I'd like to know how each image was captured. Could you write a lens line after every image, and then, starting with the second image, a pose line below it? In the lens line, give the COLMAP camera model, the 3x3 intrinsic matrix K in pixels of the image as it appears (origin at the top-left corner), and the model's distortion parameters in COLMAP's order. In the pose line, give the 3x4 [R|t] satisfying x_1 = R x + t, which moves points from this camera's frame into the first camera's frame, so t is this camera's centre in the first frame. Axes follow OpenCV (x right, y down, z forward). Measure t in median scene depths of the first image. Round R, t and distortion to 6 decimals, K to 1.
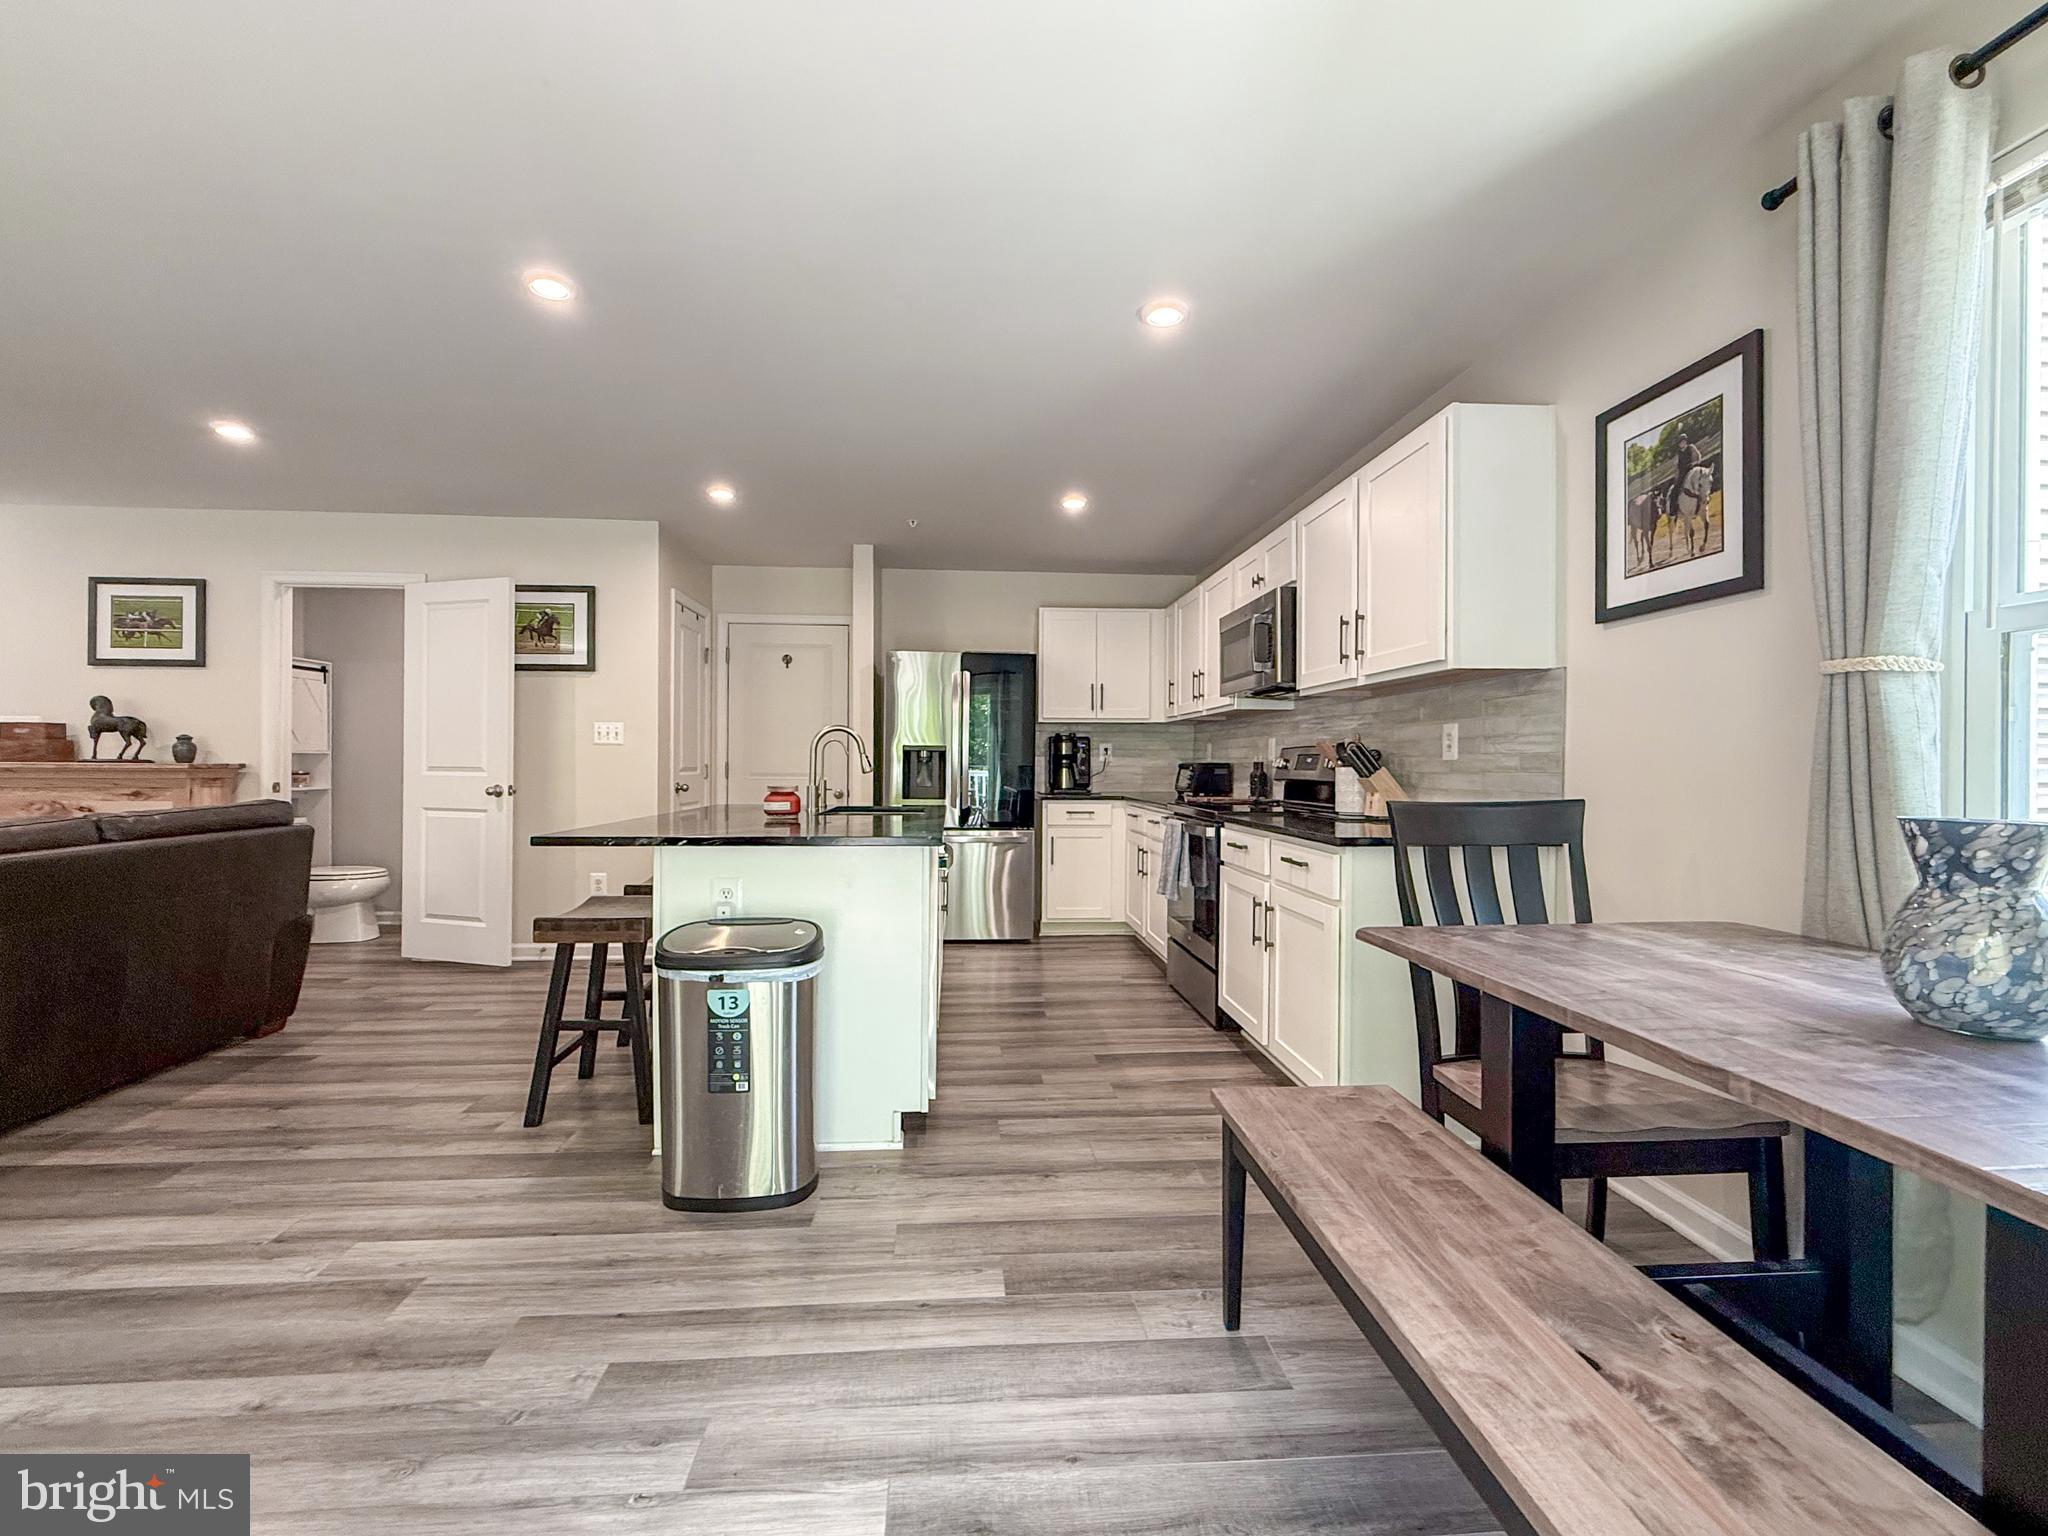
lens RADIAL K [[834.8, 0, 987.3], [0, 834.8, 774.5], [0, 0, 1]] dist [0.000578, 0.000366]
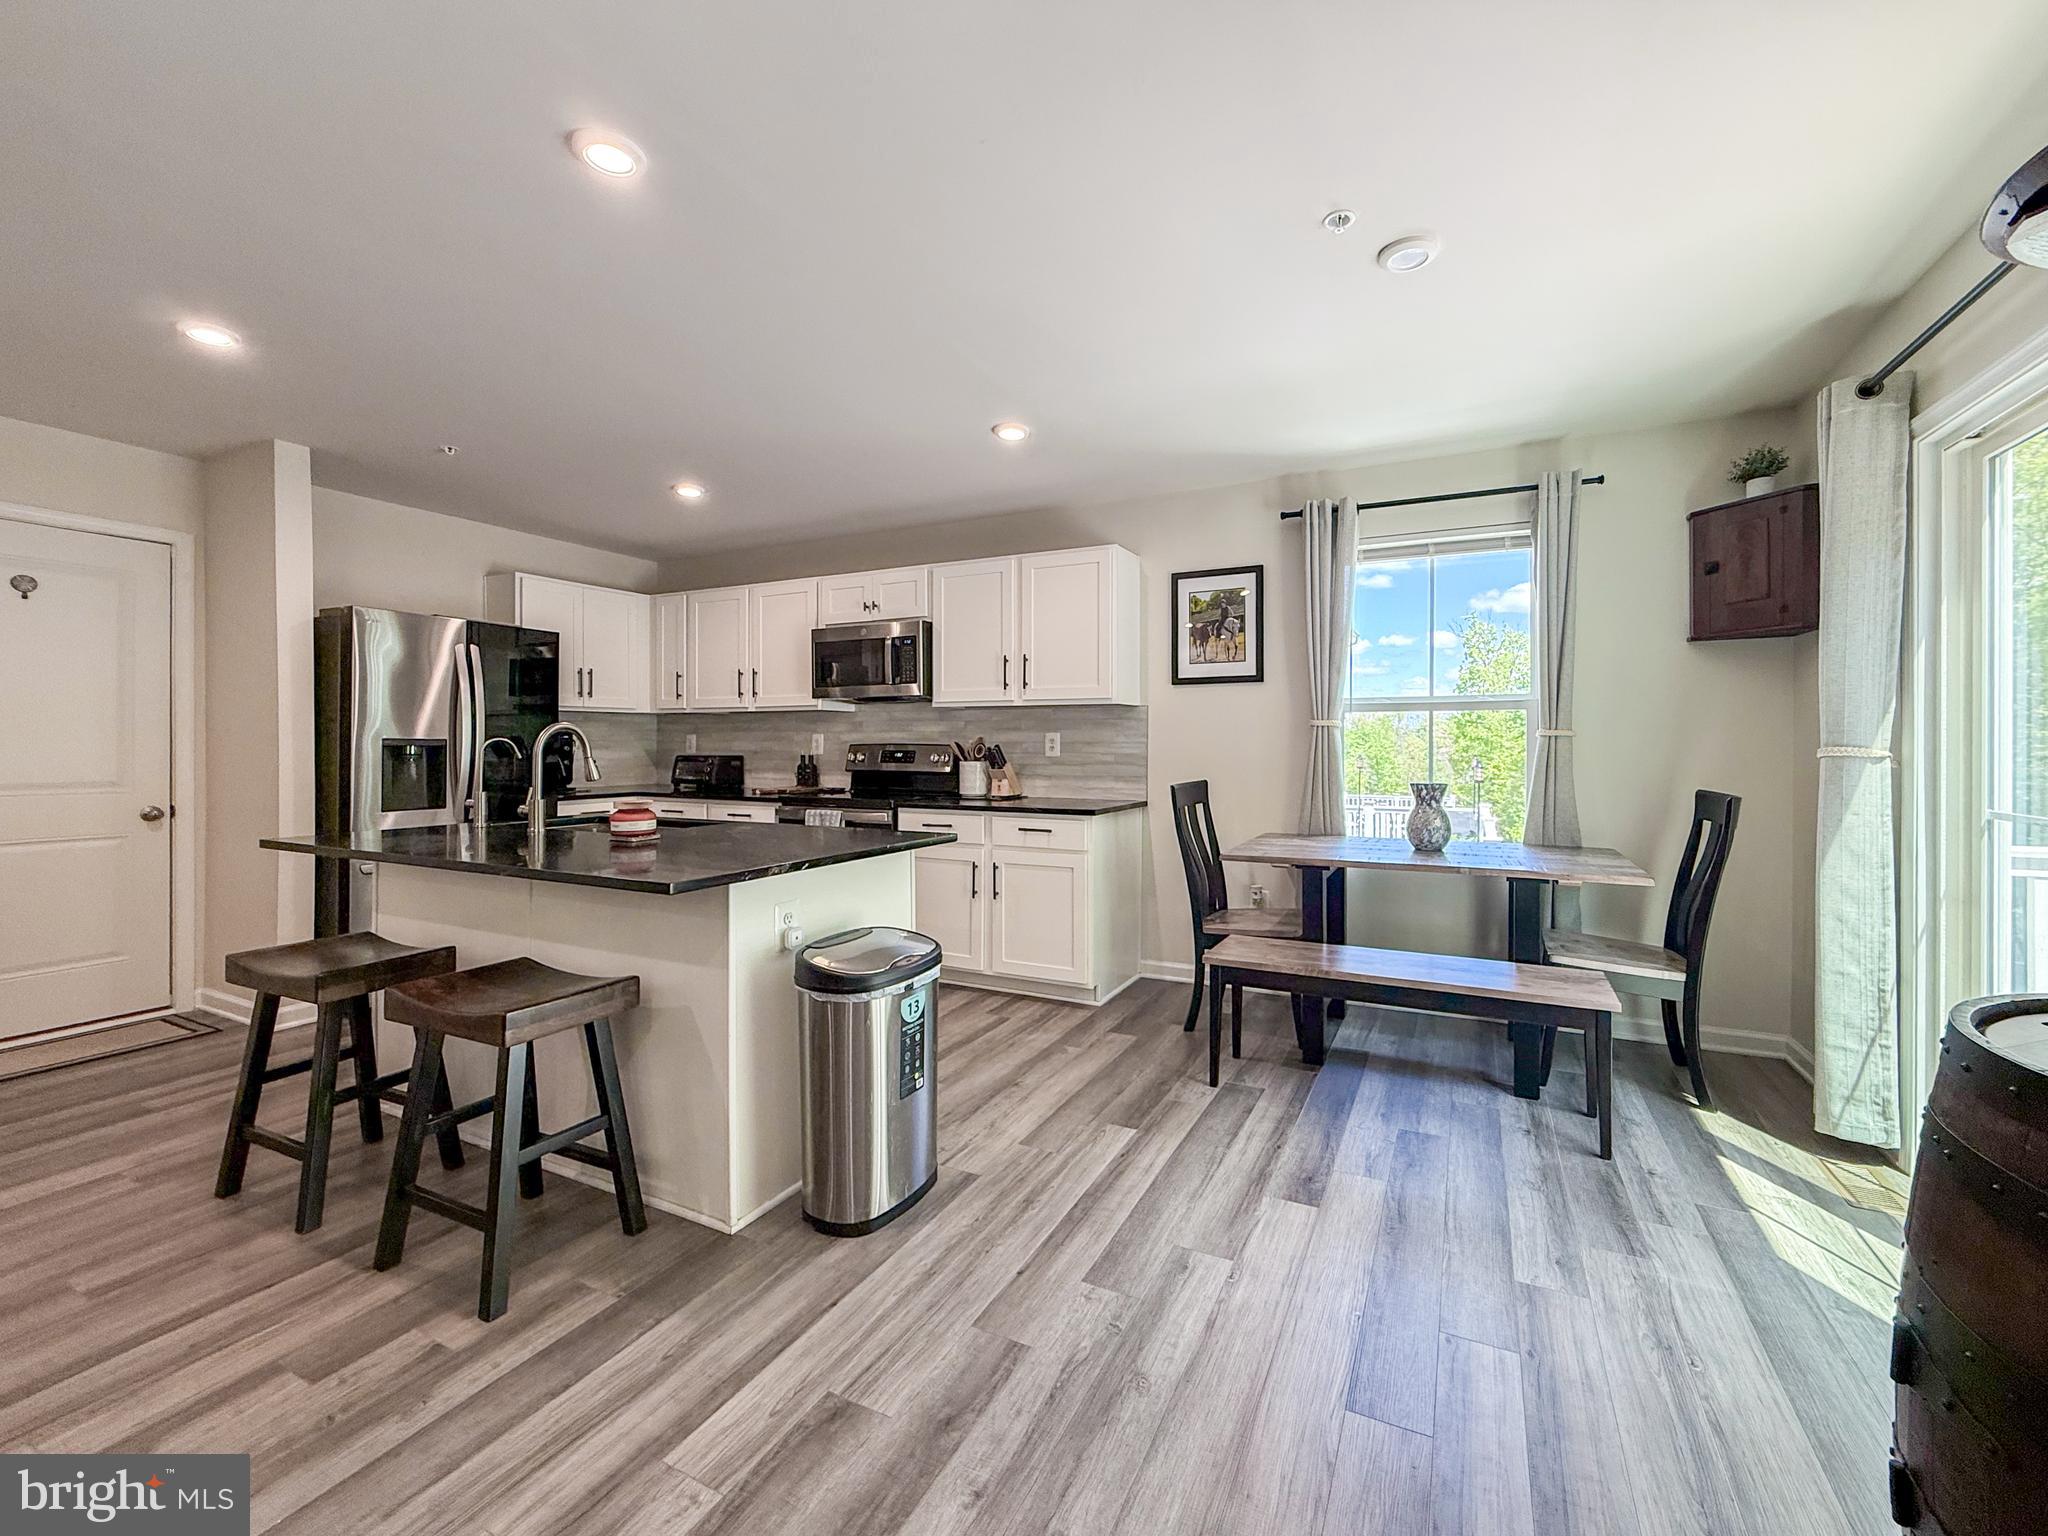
lens RADIAL K [[873.4, 0, 1032.4], [0, 873.4, 758.7], [0, 0, 1]] dist [-0.000552, -0.000178]
pose [[0.493677, -0.019963, 0.869416, -1.182703], [0.012898, 0.999795, 0.015633, -0.053366], [-0.869550, 0.003496, 0.493833, 0.328709]]
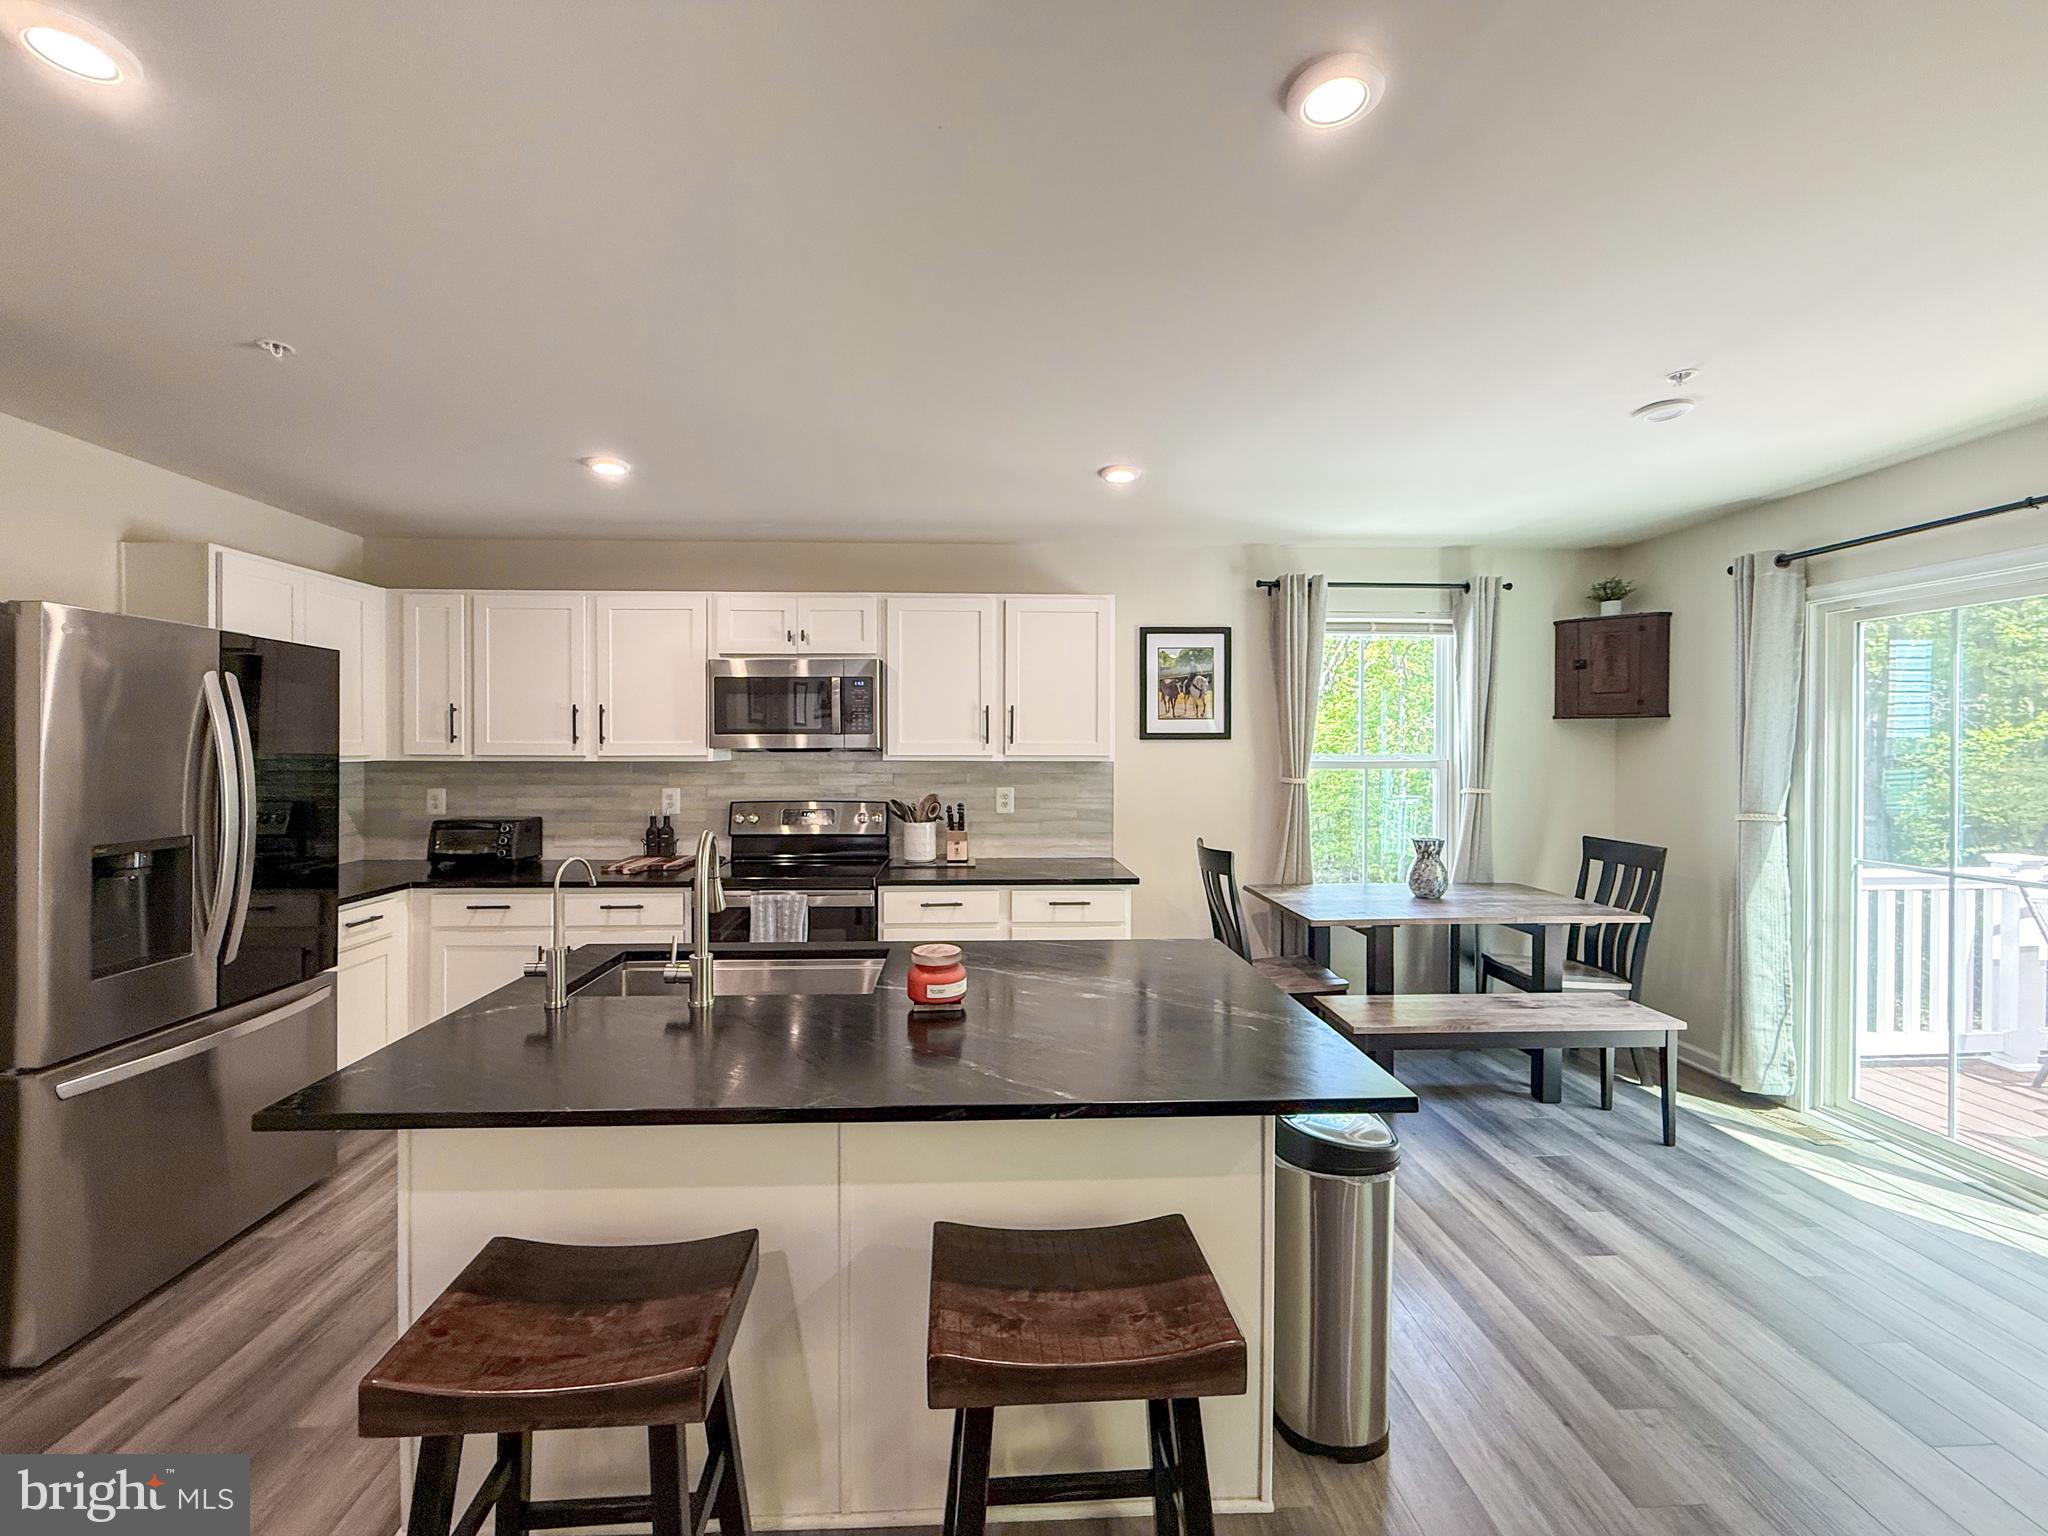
lens RADIAL K [[871.1, 0, 1024.0], [0, 871.1, 768.0], [0, 0, 1]] dist [0.002304, 0.000206]
pose [[-0.000477, -0.029041, 0.999578, -1.259165], [0.012956, 0.999494, 0.029045, -0.187367], [-0.999916, 0.012964, -0.000100, 1.330575]]
